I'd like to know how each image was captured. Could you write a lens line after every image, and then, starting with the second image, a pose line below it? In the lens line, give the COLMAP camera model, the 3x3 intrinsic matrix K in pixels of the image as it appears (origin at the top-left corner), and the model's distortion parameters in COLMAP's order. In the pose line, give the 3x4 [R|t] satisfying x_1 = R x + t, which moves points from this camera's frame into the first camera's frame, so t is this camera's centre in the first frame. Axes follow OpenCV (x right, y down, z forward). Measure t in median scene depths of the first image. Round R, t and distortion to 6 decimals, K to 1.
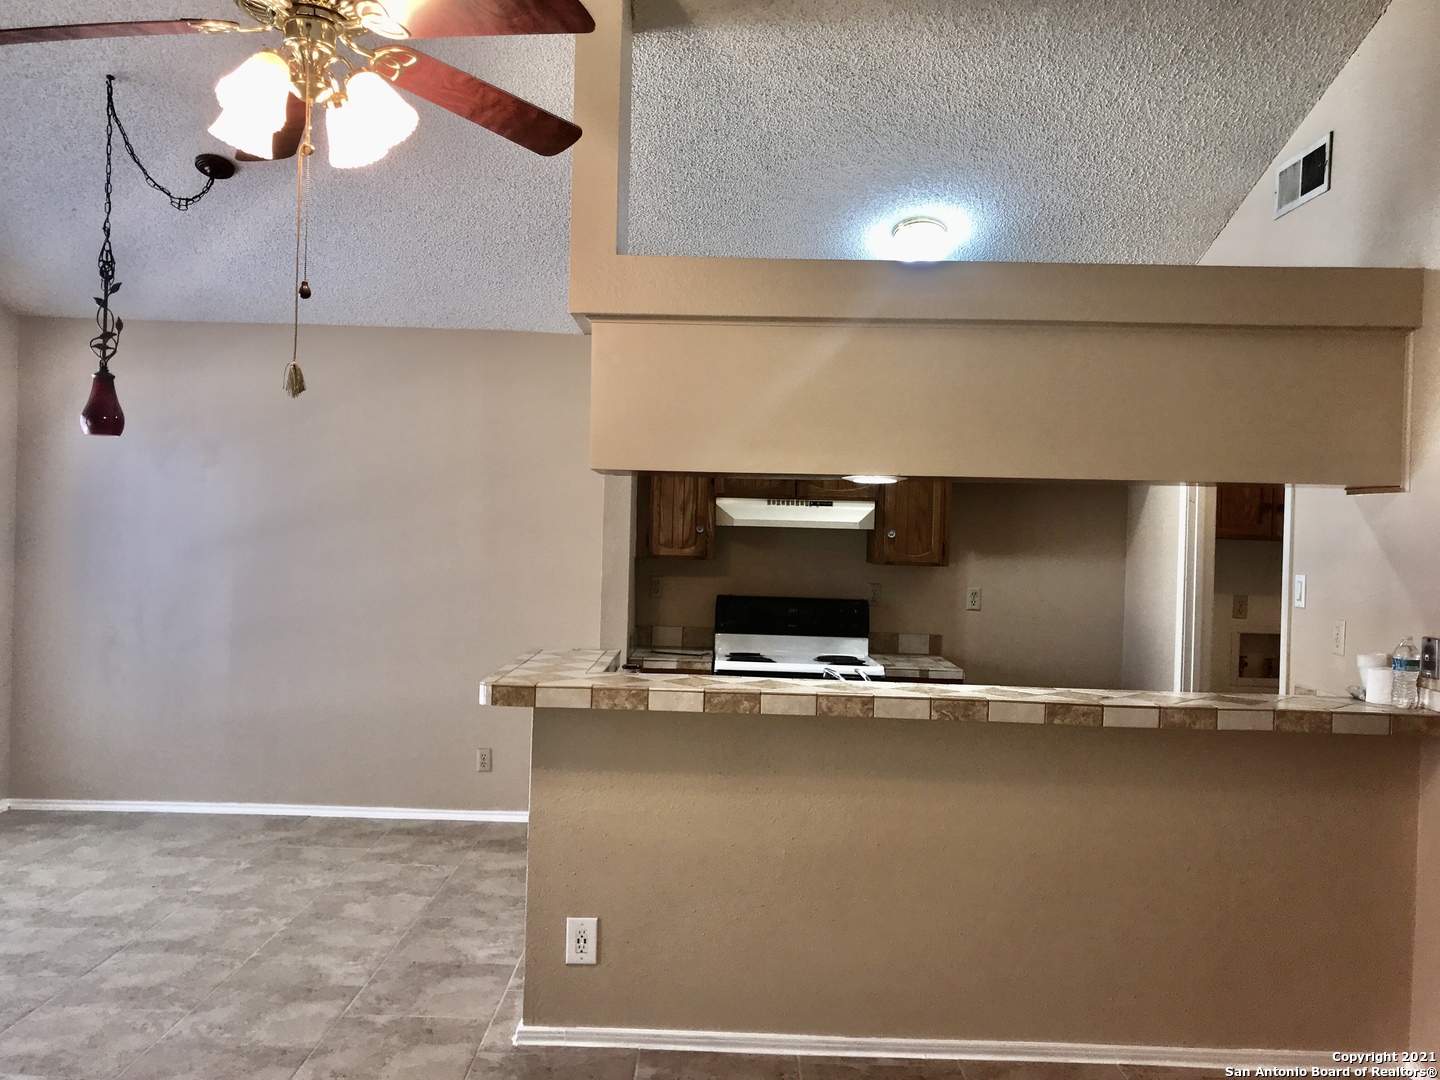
lens RADIAL K [[1161.4, 0, 711.8], [0, 1161.4, 502.9], [0, 0, 1]] dist [0.045156, -0.065975]
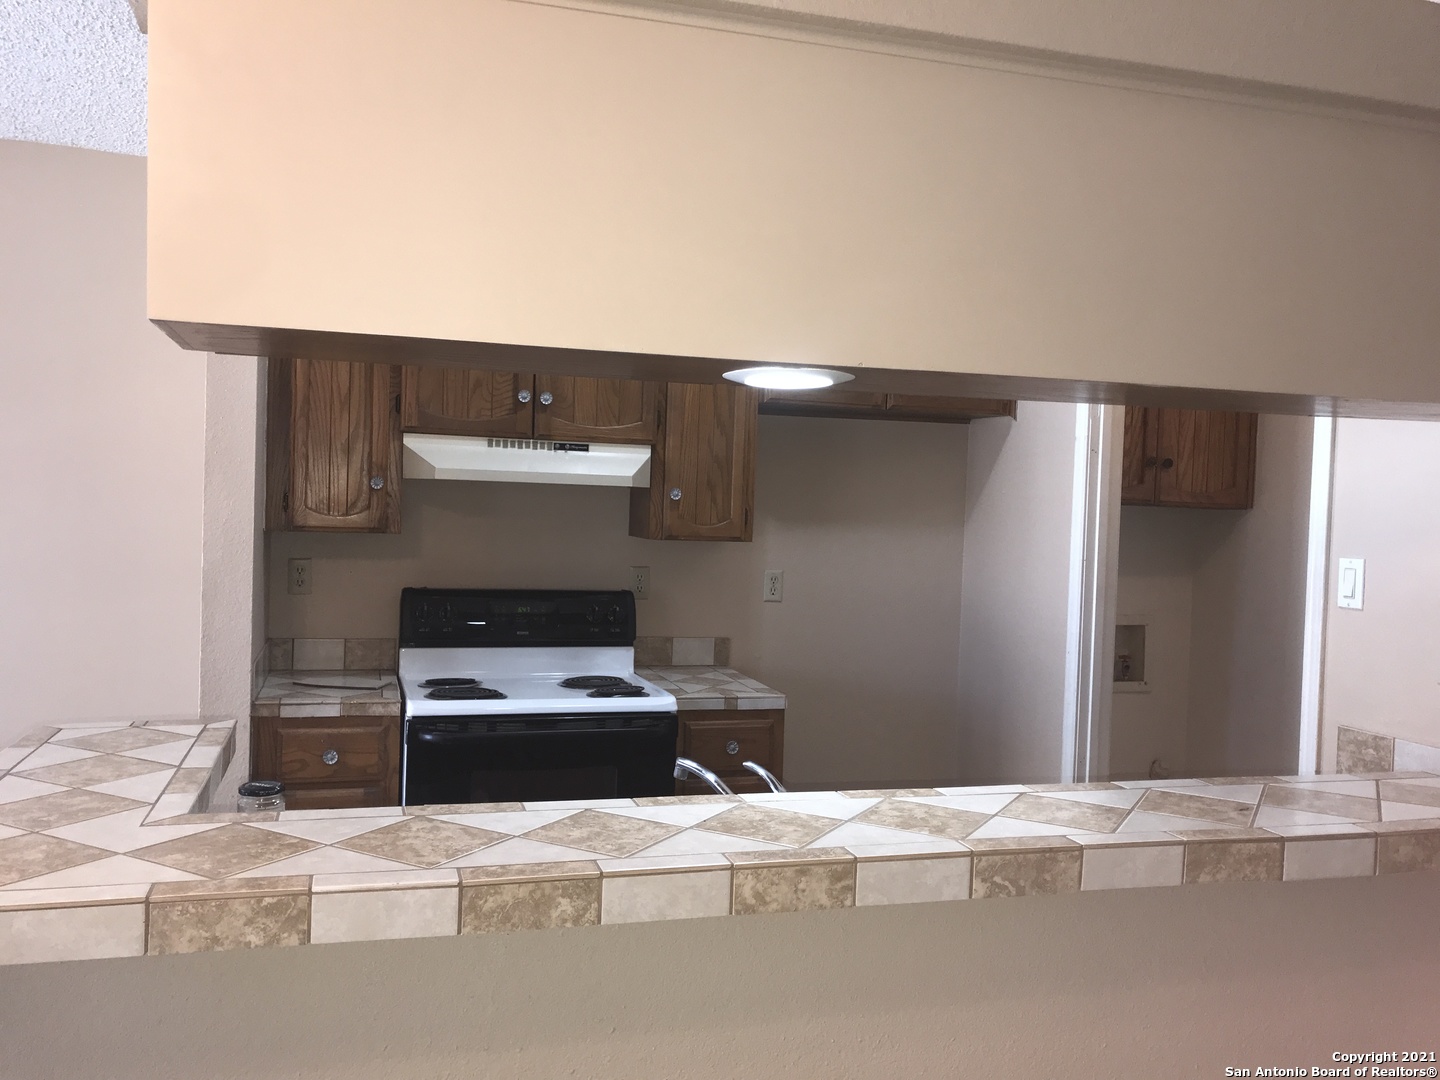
lens RADIAL K [[1161.4, 0, 721.1], [0, 1161.4, 519.6], [0, 0, 1]] dist [0.045156, -0.065975]
pose [[0.952067, 0.000065, 0.305888, -0.030299], [-0.014307, 0.998915, 0.044317, 0.013397], [-0.305553, -0.046569, 0.951035, 0.417362]]
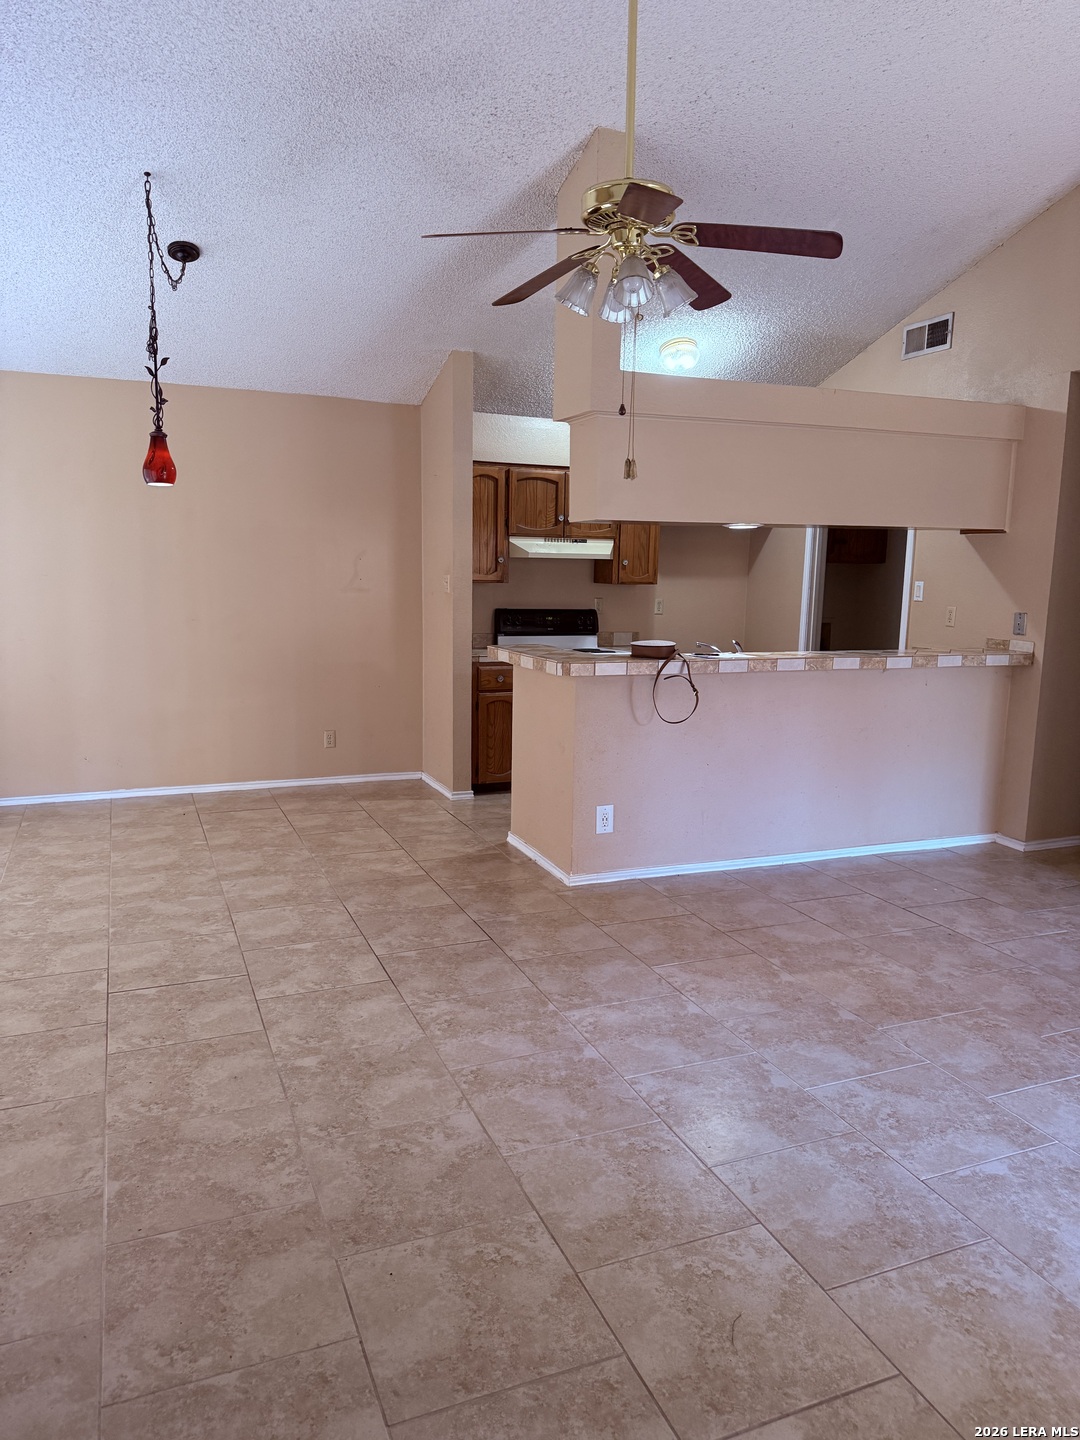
lens RADIAL K [[1000.7, 0, 532.1], [0, 1000.7, 709.7], [0, 0, 1]] dist [0.031620, -0.036144]
pose [[0.924384, -0.065932, 0.375722, -0.508788], [0.001739, 0.985668, 0.168687, -0.003344], [-0.381459, -0.155279, 0.911251, -0.133945]]
